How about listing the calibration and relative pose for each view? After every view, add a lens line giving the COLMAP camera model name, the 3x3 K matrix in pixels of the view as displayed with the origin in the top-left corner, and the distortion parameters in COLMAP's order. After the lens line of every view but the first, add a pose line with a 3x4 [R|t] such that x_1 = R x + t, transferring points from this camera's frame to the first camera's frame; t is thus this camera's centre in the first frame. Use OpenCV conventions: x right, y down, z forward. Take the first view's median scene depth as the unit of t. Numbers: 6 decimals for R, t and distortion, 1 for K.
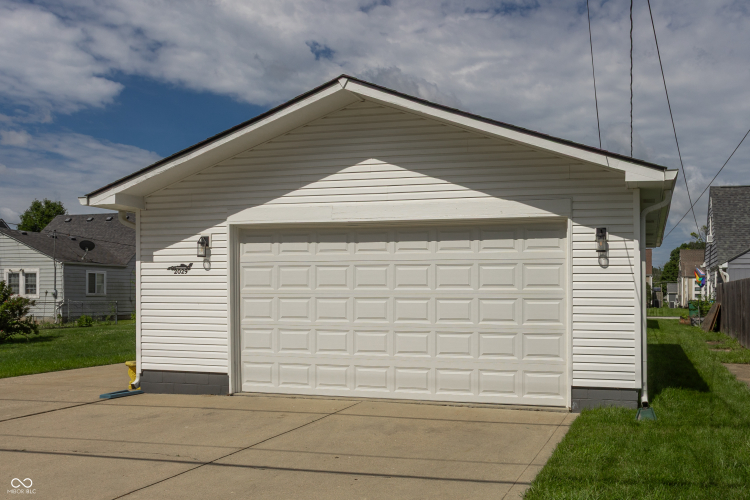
lens RADIAL K [[443.0, 0, 375.1], [0, 443.0, 249.6], [0, 0, 1]] dist [-0.002943, -0.000541]
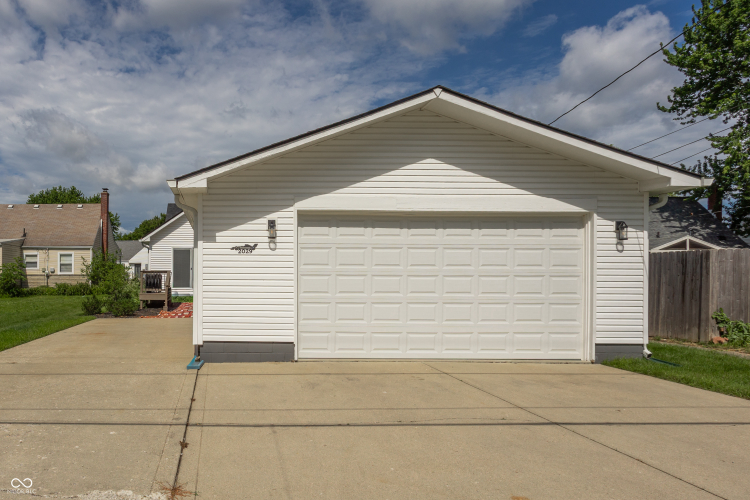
lens RADIAL K [[364.9, 0, 402.8], [0, 364.9, 240.4], [0, 0, 1]] dist [0.009723, 0.000239]
pose [[0.984707, 0.016026, 0.173481, -0.247514], [-0.018543, 0.999745, 0.012893, 0.003615], [-0.173230, -0.015913, 0.984753, 0.042690]]
